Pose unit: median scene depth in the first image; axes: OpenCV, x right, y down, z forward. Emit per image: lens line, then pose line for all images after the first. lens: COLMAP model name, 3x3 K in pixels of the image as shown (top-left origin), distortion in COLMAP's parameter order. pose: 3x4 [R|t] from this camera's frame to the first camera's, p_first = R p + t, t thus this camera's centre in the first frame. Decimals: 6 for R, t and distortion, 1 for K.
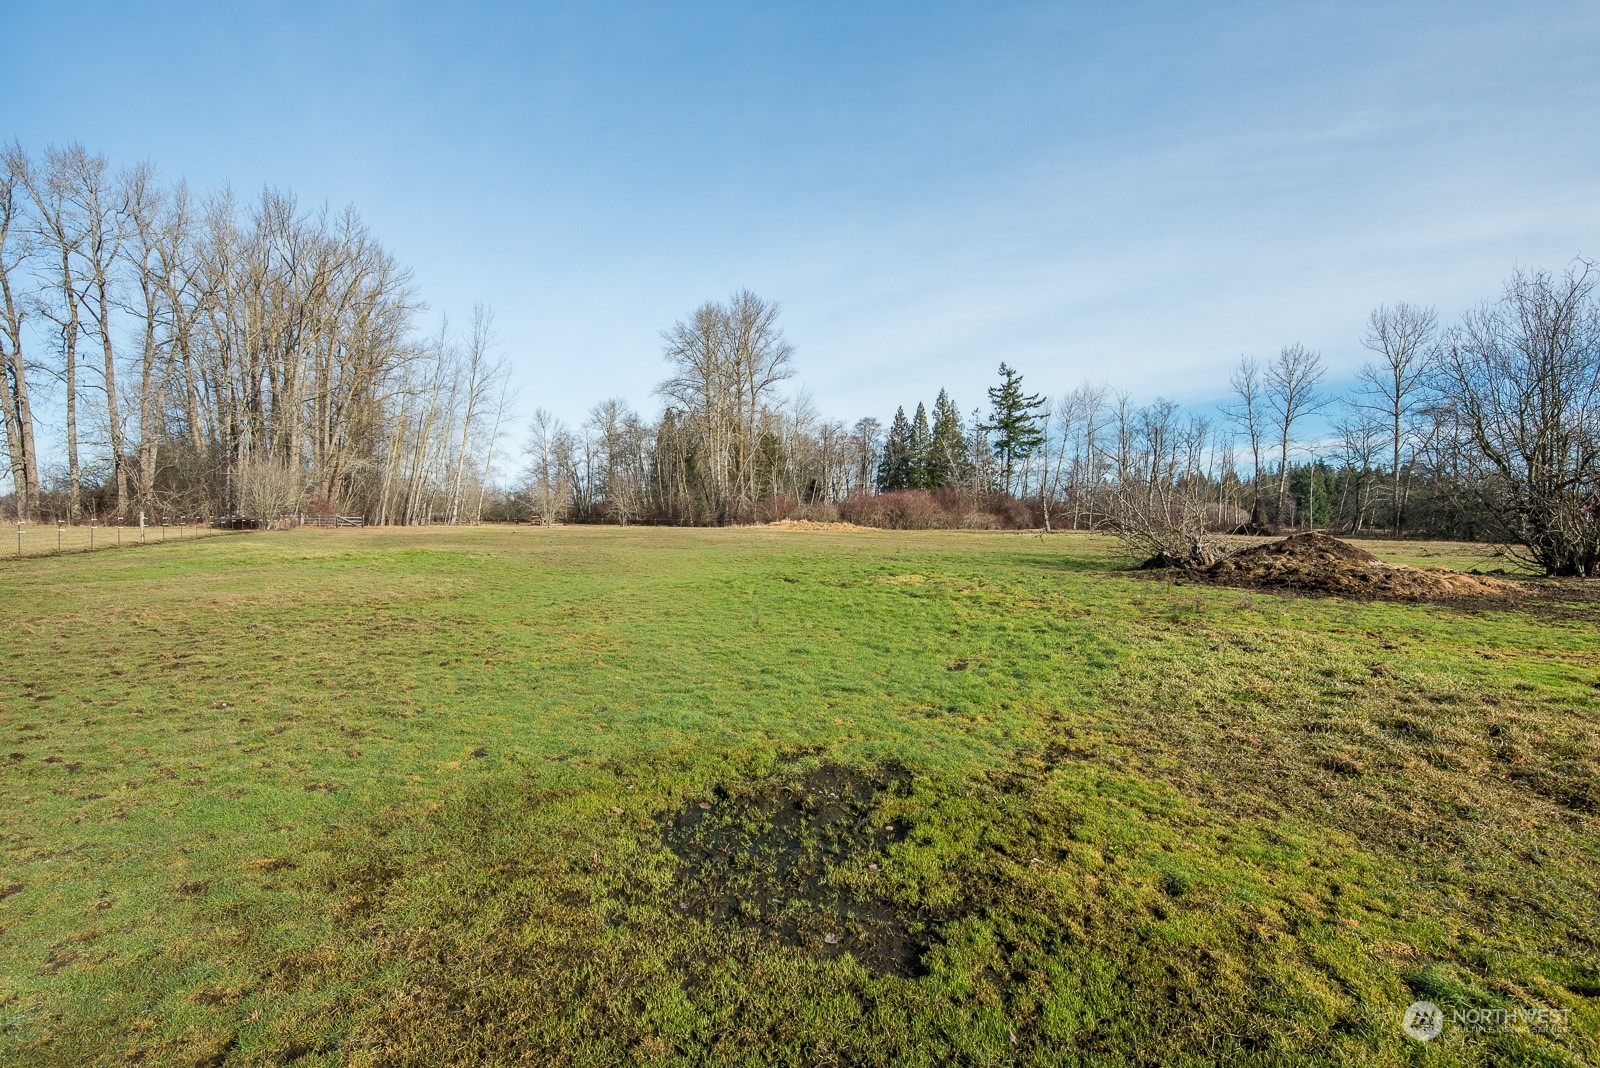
lens RADIAL K [[804.2, 0, 802.8], [0, 804.2, 539.6], [0, 0, 1]] dist [0.004872, -0.005575]
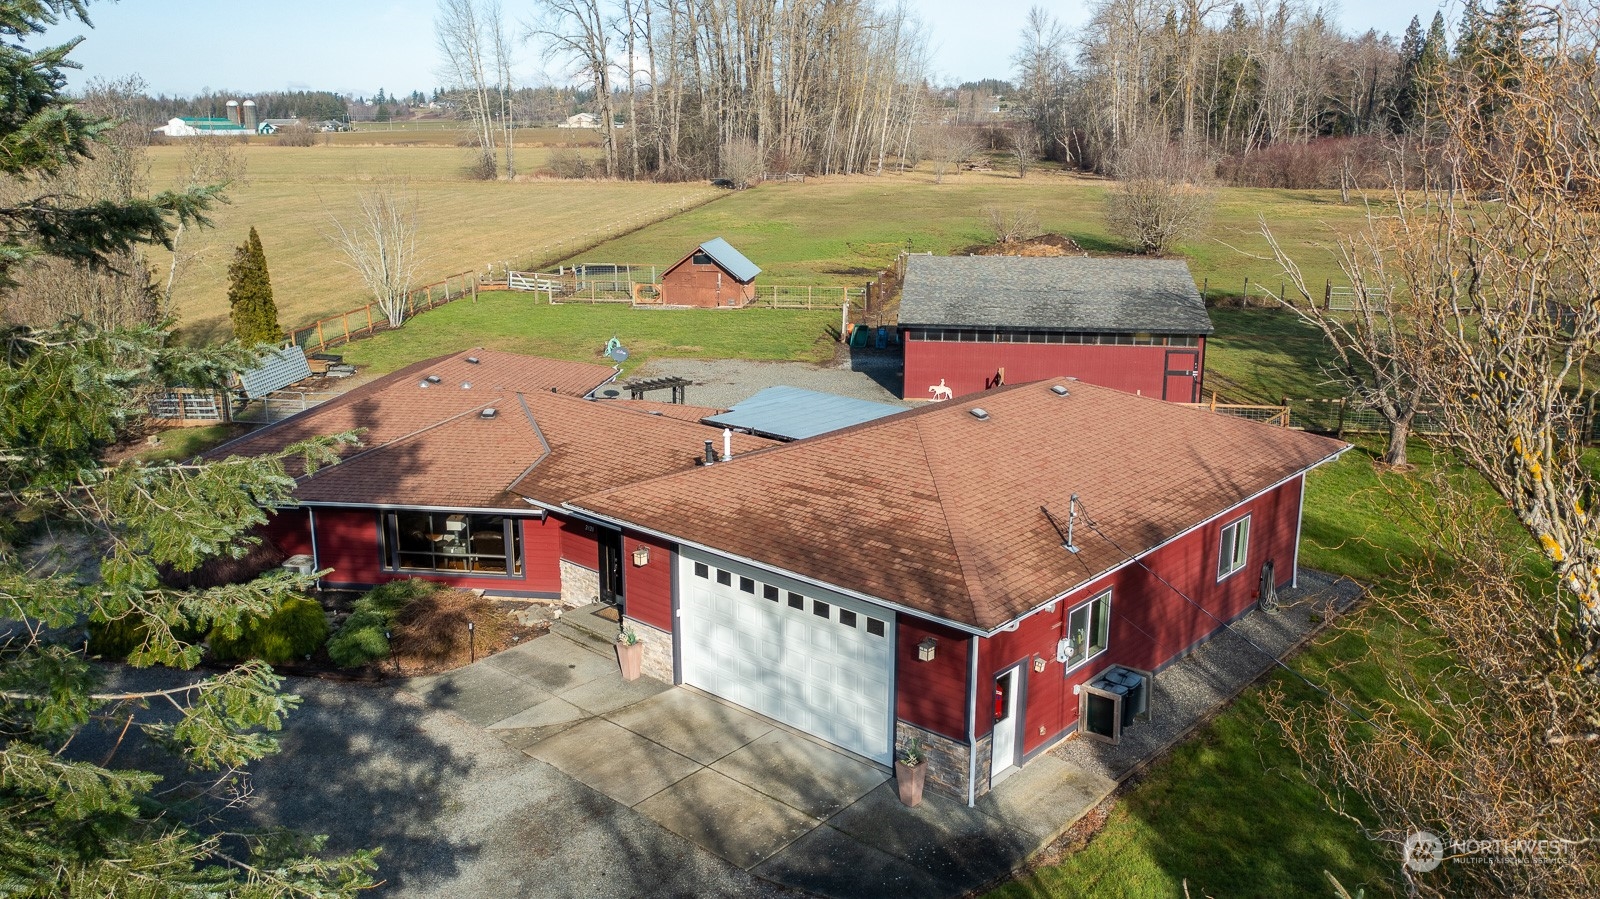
lens RADIAL K [[1245.1, 0, 802.0], [0, 1245.1, 450.3], [0, 0, 1]] dist [-0.006449, 0.000264]
pose [[0.837918, 0.137565, -0.528175, 0.635213], [-0.004834, 0.969548, 0.244853, -0.094162], [0.545775, -0.202613, 0.813067, -0.804701]]
